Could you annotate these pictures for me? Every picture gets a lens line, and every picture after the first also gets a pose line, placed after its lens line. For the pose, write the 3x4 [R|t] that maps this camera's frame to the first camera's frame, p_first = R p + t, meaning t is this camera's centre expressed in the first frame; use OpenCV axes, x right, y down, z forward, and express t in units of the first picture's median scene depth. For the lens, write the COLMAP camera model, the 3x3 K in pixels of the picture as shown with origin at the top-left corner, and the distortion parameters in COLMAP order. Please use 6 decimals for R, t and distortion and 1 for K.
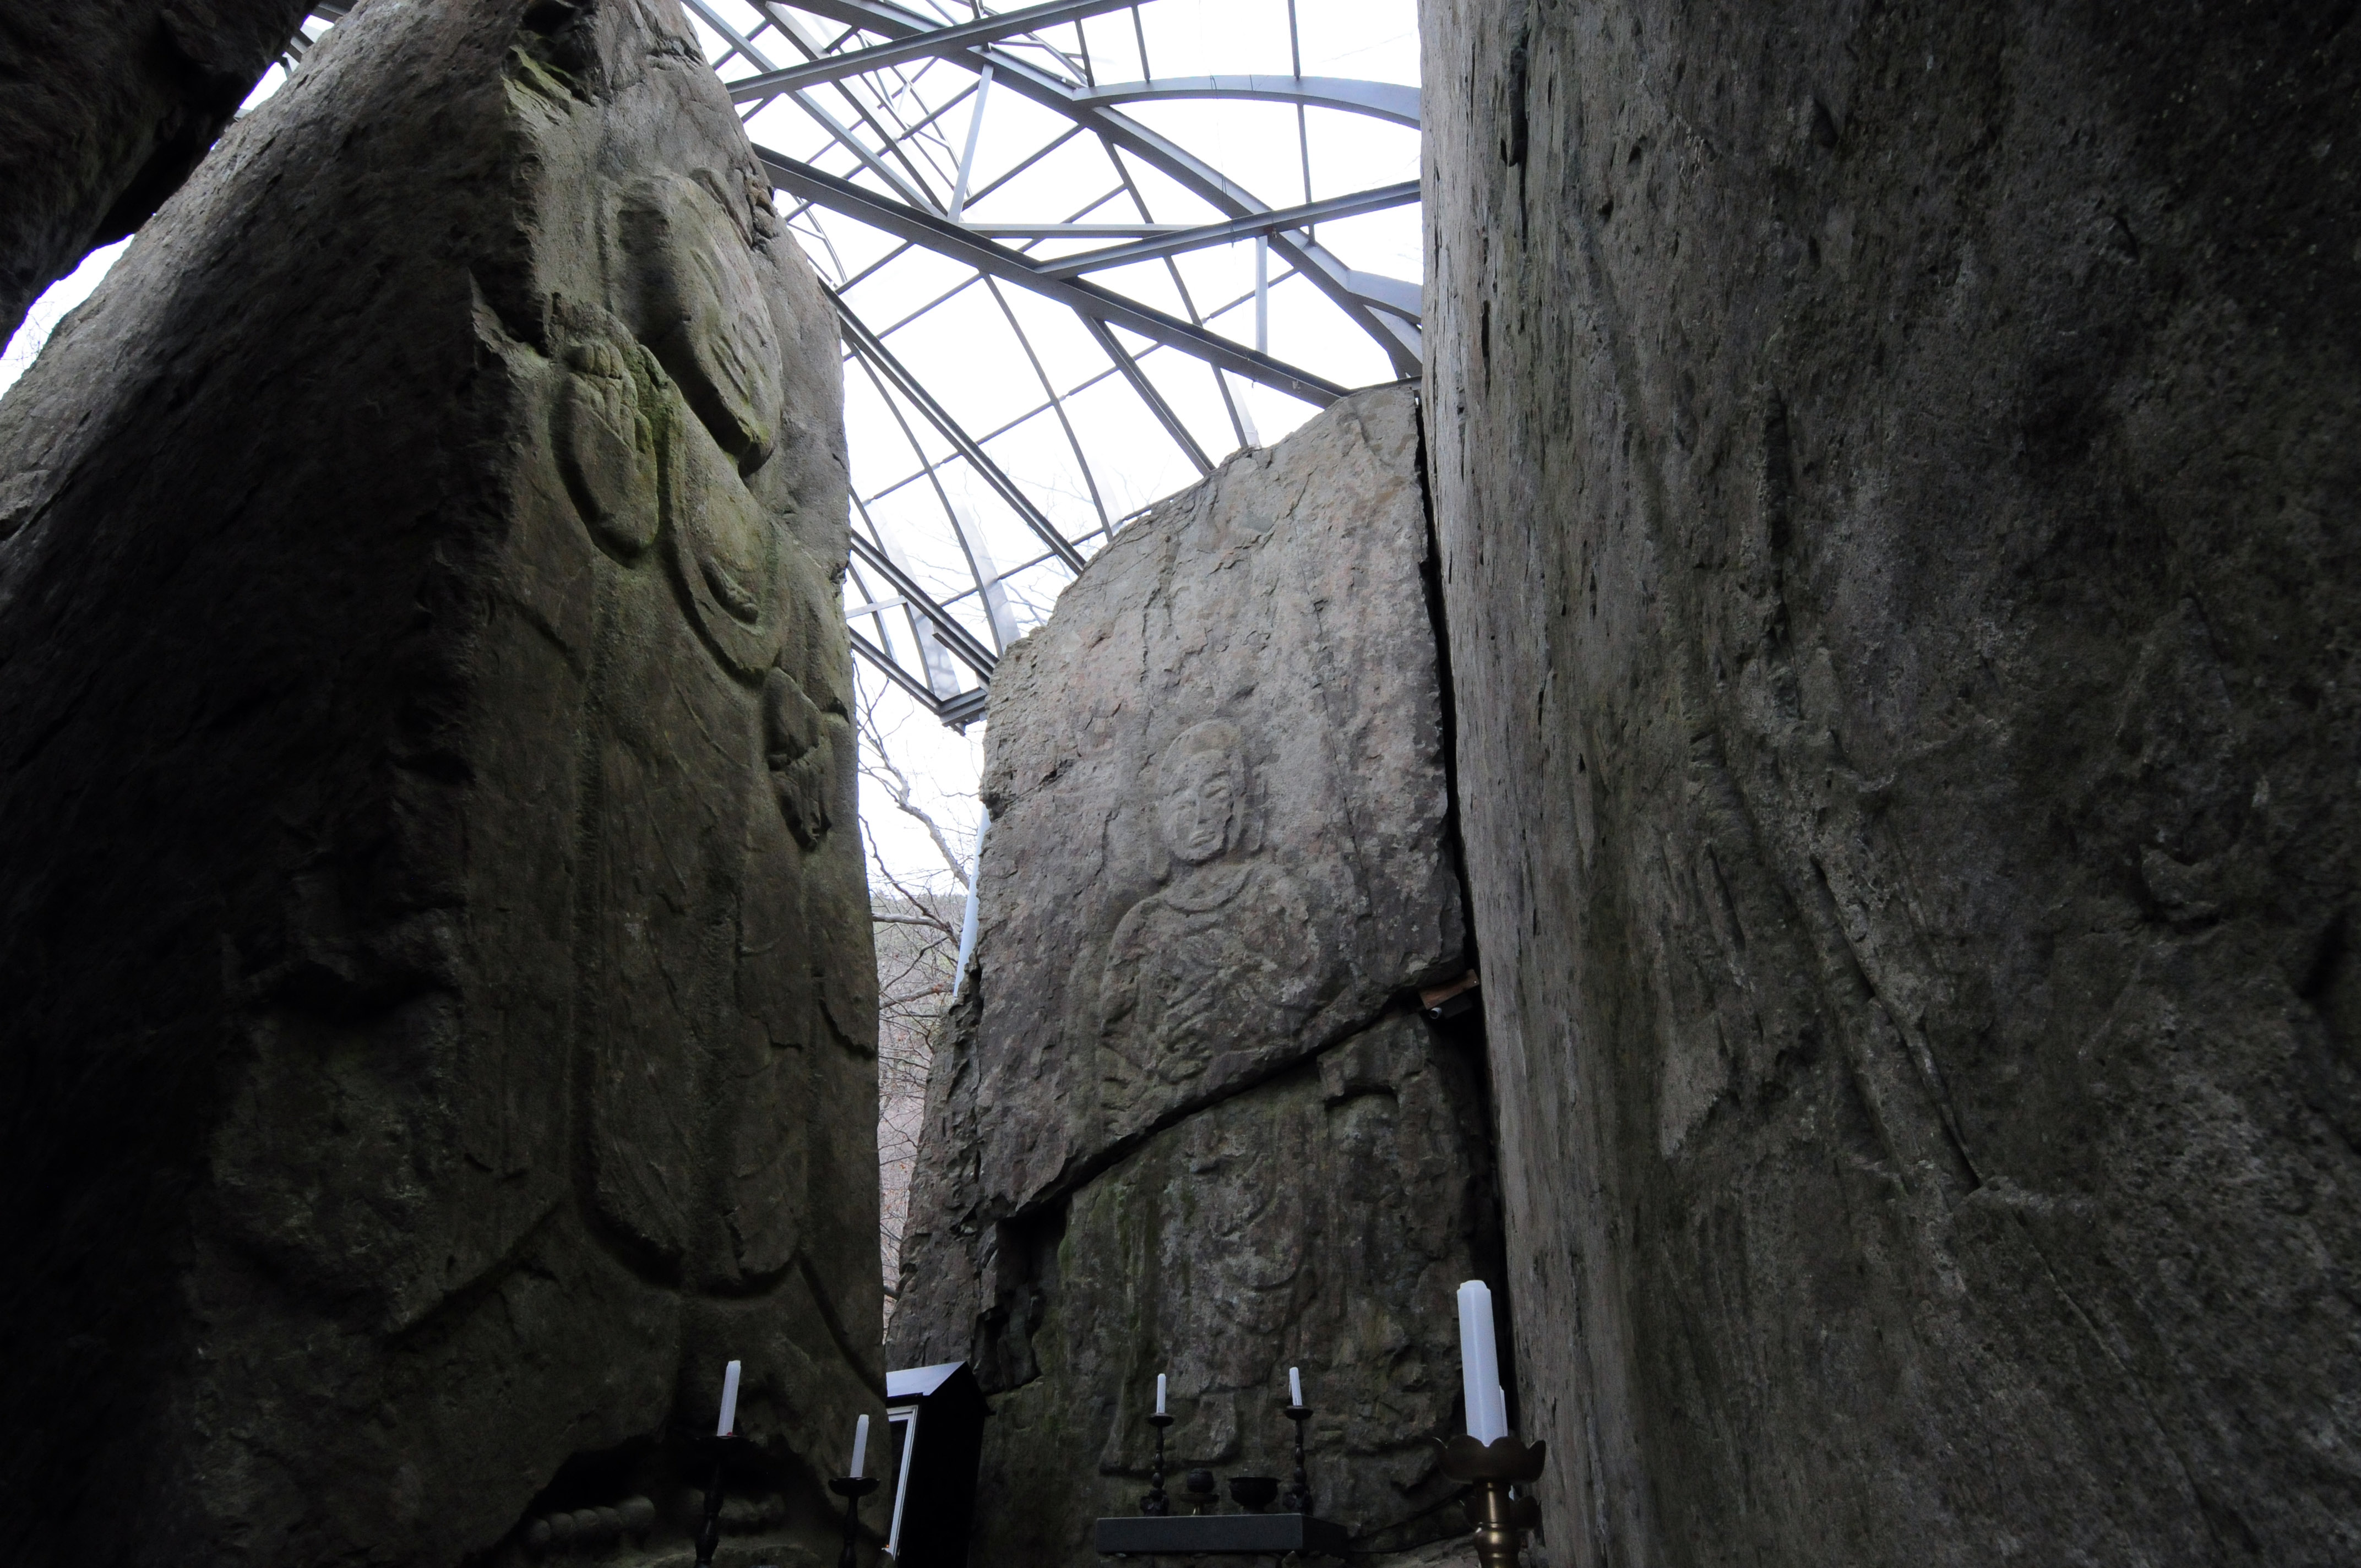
lens RADIAL K [[1213.3, 0, 1177.2], [0, 1213.3, 794.3], [0, 0, 1]] dist [0.019826, -0.018242]
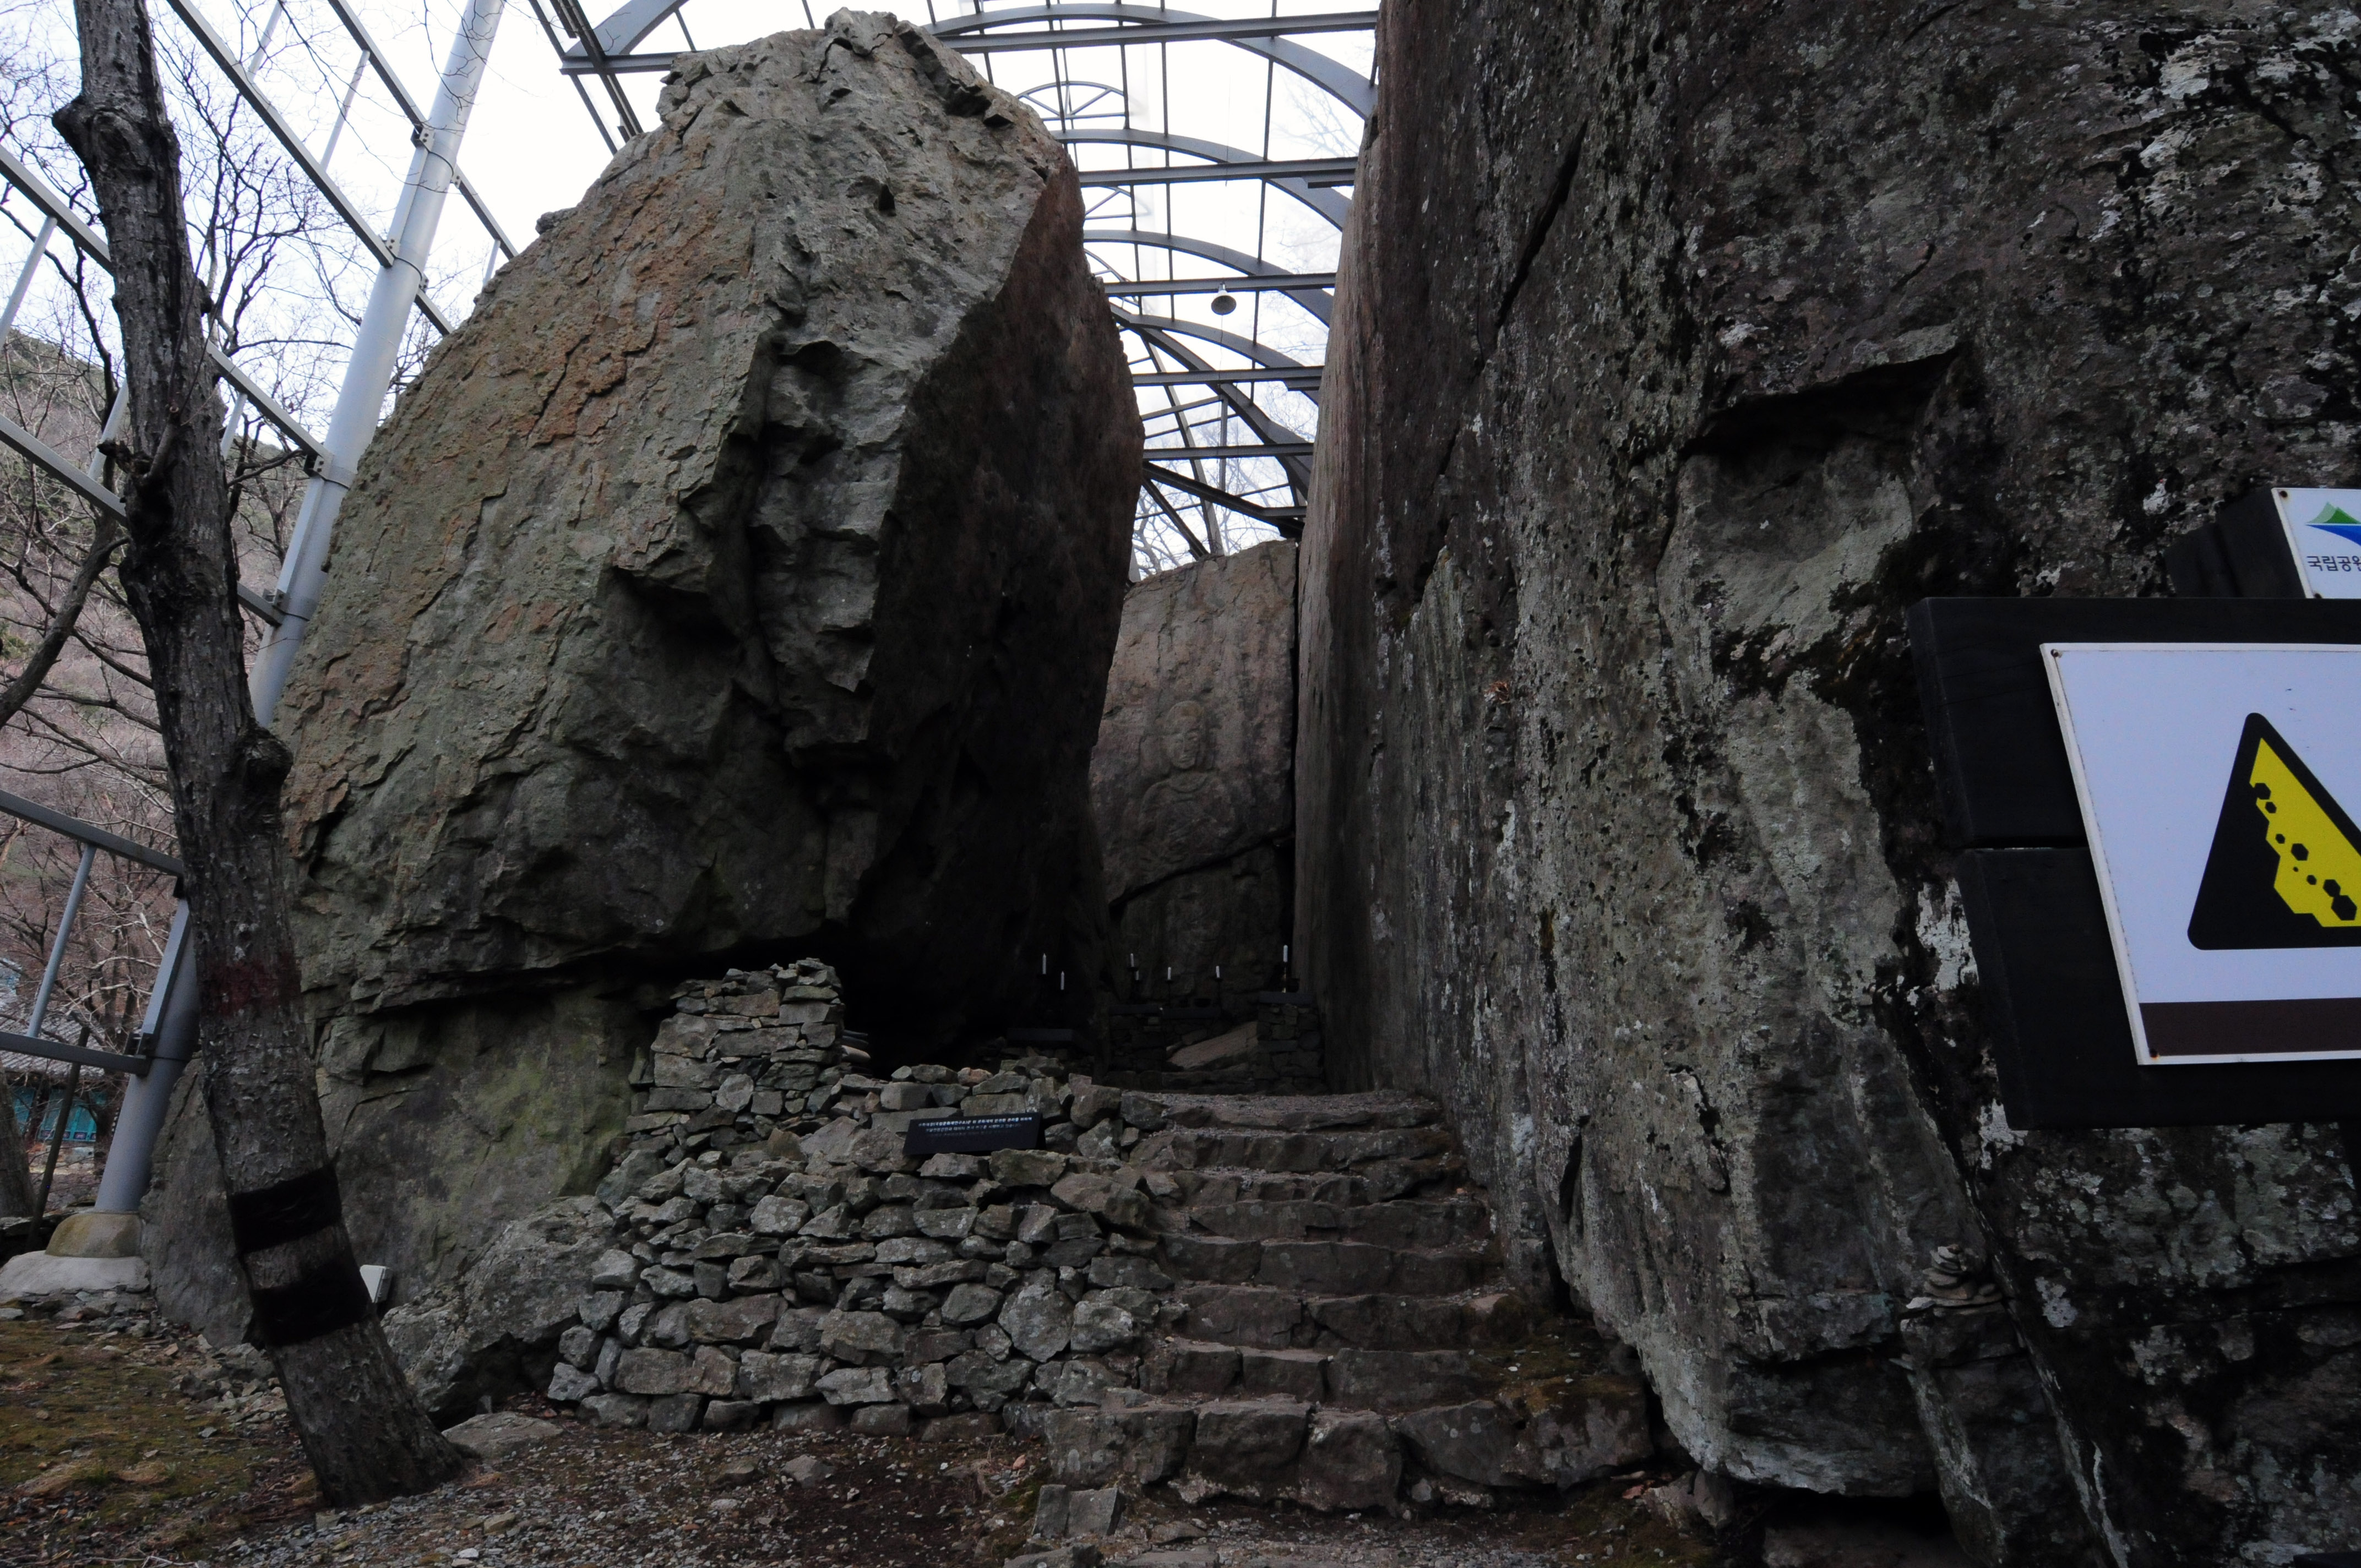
lens RADIAL K [[1213.3, 0, 1179.2], [0, 1213.3, 785.9], [0, 0, 1]] dist [0.019826, -0.018242]
pose [[0.988310, 0.052297, 0.143209, -0.359599], [-0.086963, 0.964905, 0.247780, -0.545818], [-0.125225, -0.257337, 0.958173, -1.381805]]
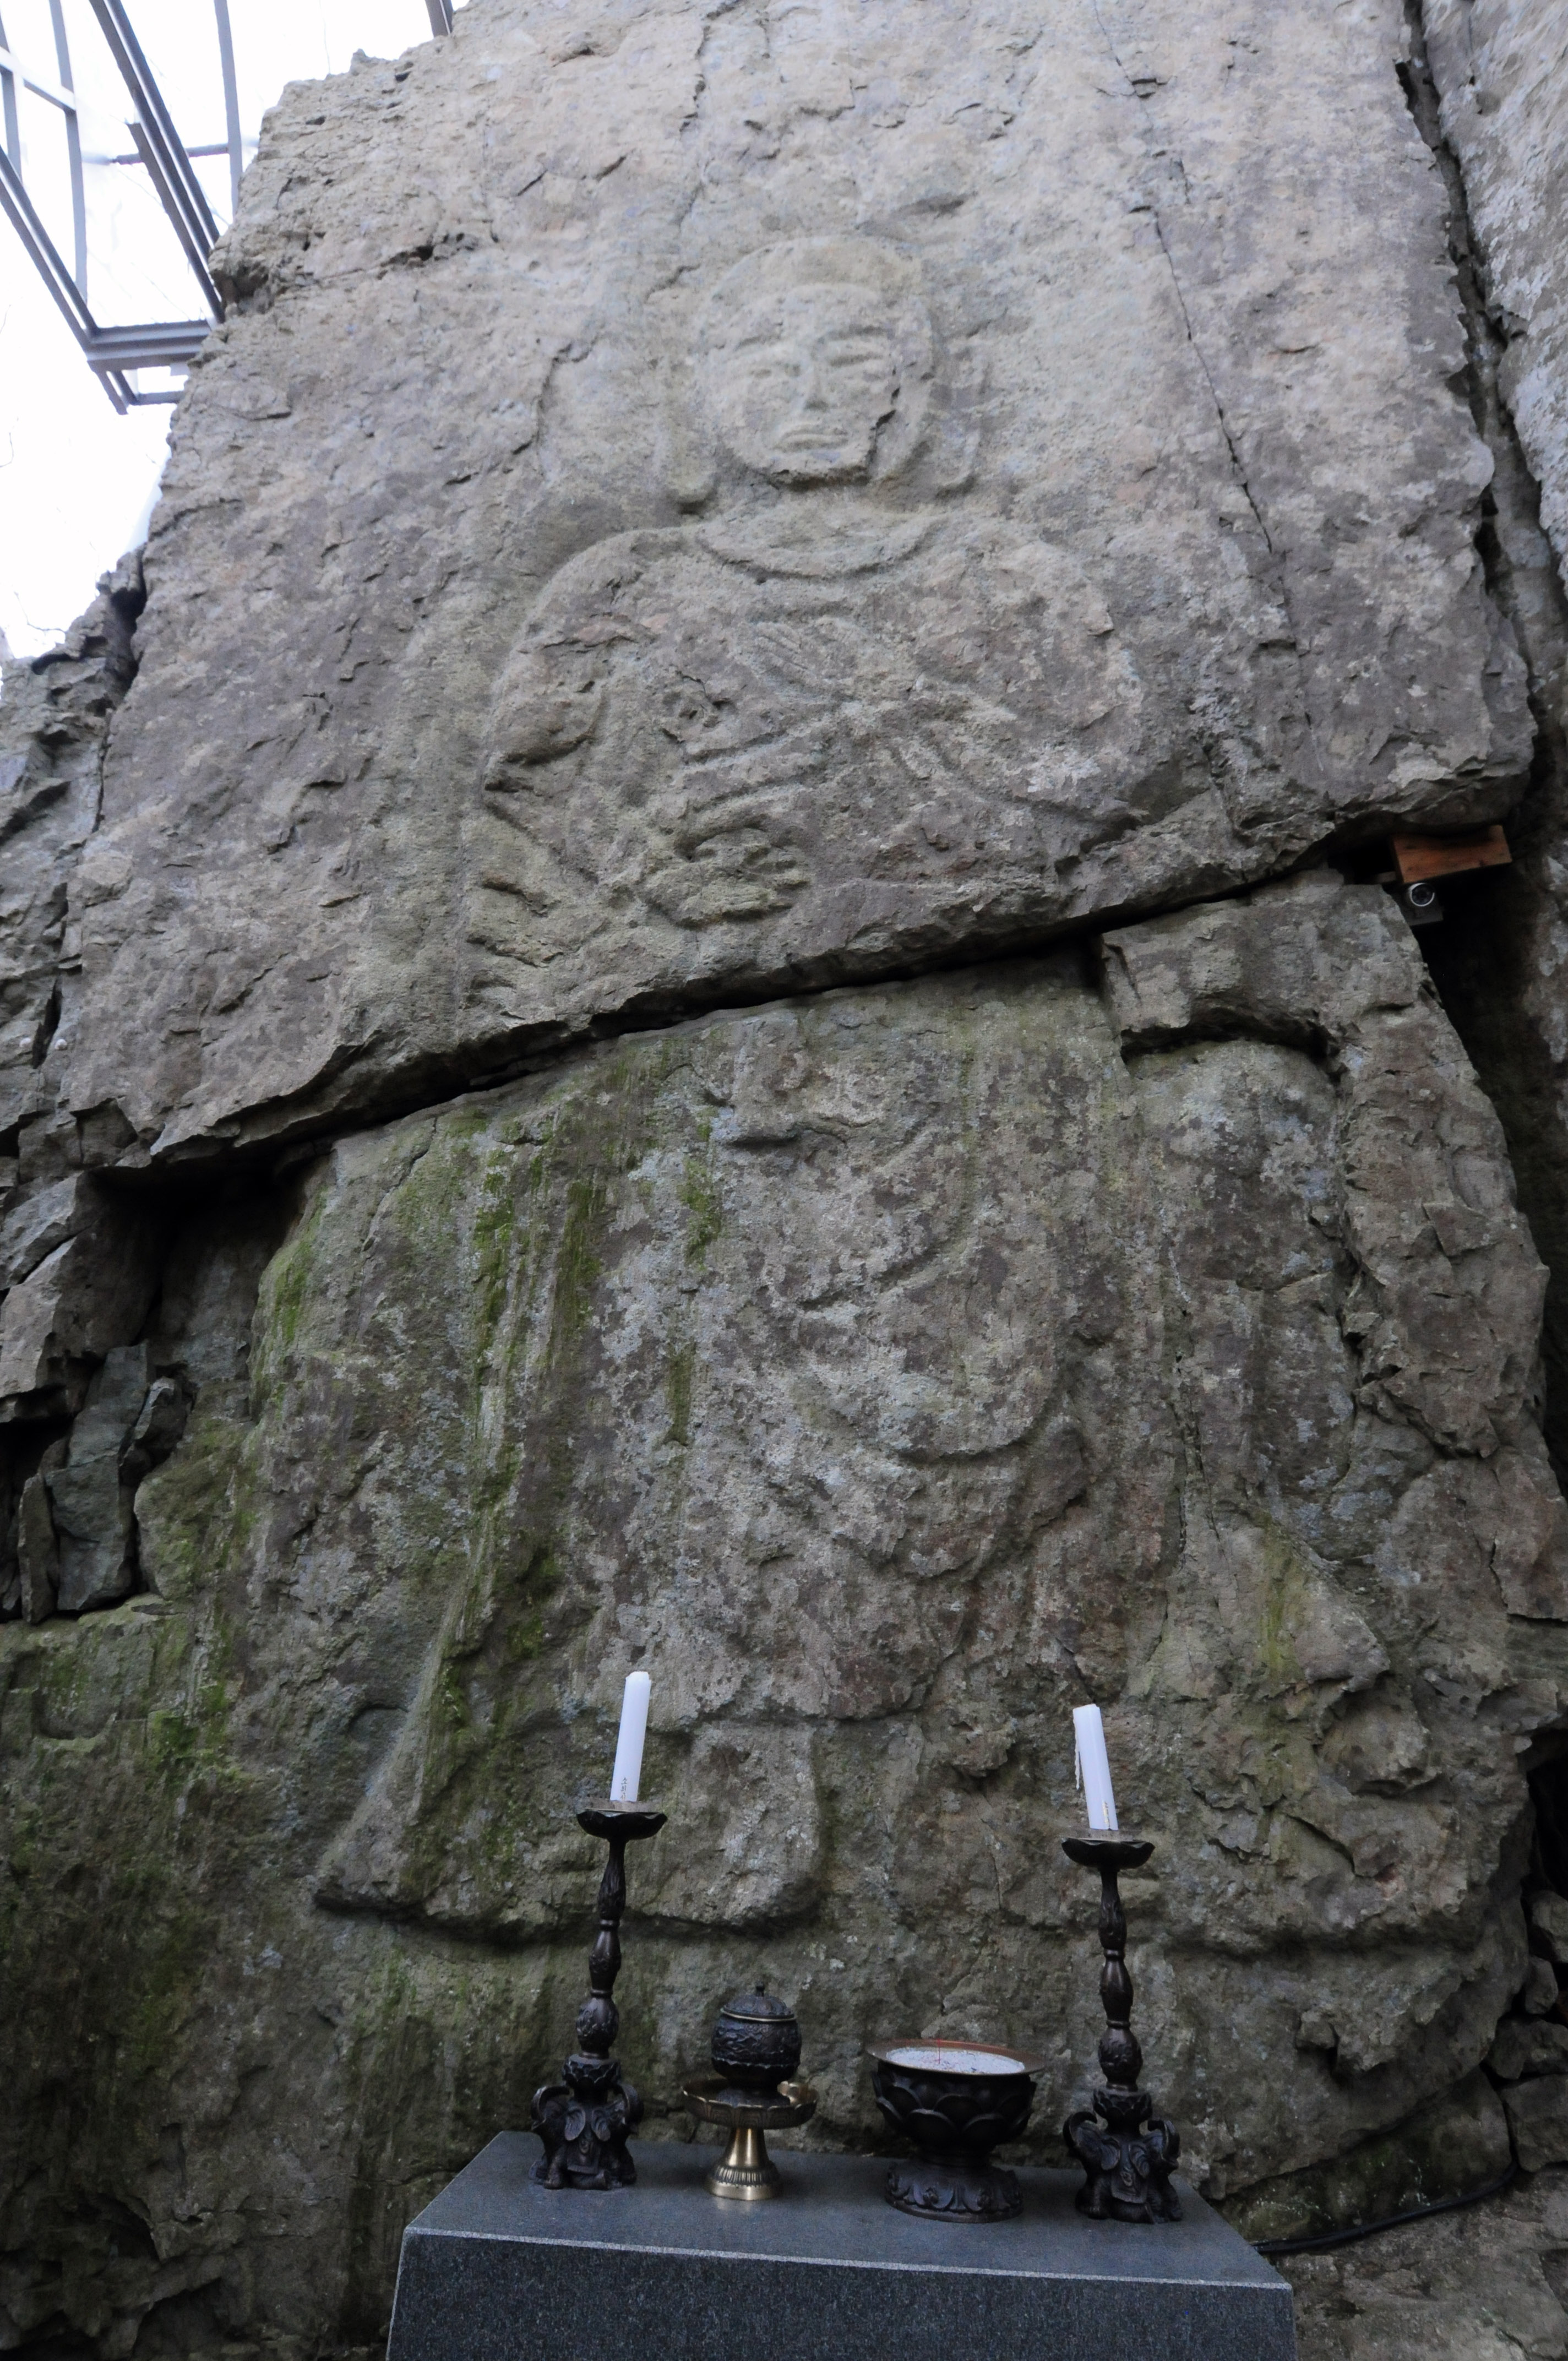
lens RADIAL K [[1213.3, 0, 798.0], [0, 1213.3, 1191.2], [0, 0, 1]] dist [0.019826, -0.018242]
pose [[0.884438, 0.219647, 0.411733, -0.113873], [-0.291016, 0.949327, 0.118690, 0.264862], [-0.364800, -0.224795, 0.903542, 0.625389]]
